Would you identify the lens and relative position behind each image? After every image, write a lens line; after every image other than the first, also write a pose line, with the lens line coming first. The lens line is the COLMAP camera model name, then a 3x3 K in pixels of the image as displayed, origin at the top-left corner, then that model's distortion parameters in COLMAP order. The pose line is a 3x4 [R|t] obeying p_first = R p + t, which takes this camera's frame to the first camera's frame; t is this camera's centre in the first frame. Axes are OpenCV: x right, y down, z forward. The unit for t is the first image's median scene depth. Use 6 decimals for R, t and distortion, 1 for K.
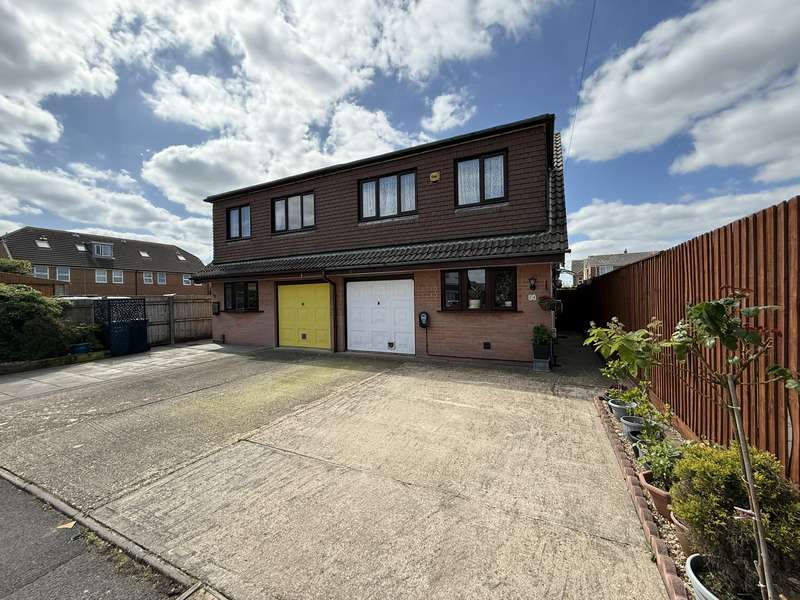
lens RADIAL K [[314.8, 0, 401.2], [0, 314.8, 301.4], [0, 0, 1]] dist [0.001911, -0.000514]
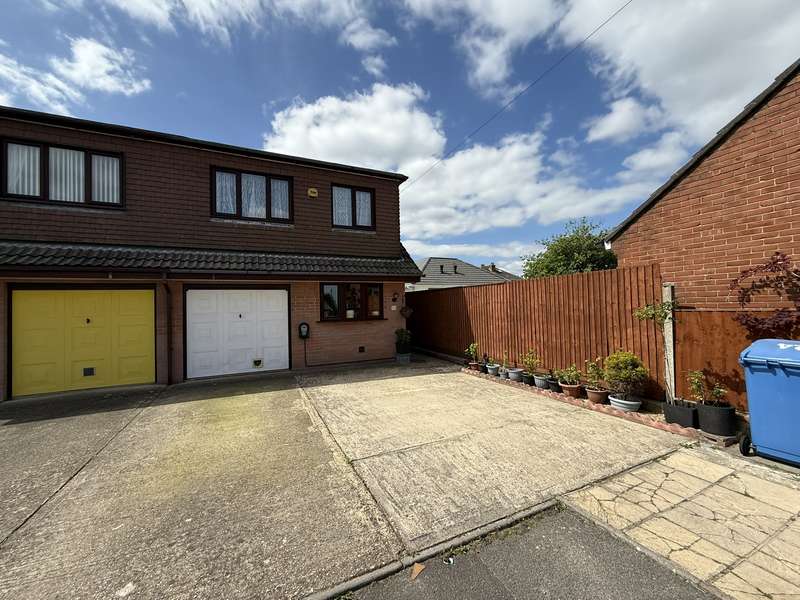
lens RADIAL K [[314.8, 0, 395.3], [0, 314.8, 301.1], [0, 0, 1]] dist [0.001911, -0.000514]
pose [[0.638127, 0.015239, 0.769781, -0.708946], [0.022566, 0.999004, -0.038484, 0.012580], [-0.769601, 0.041928, 0.637147, 0.196309]]
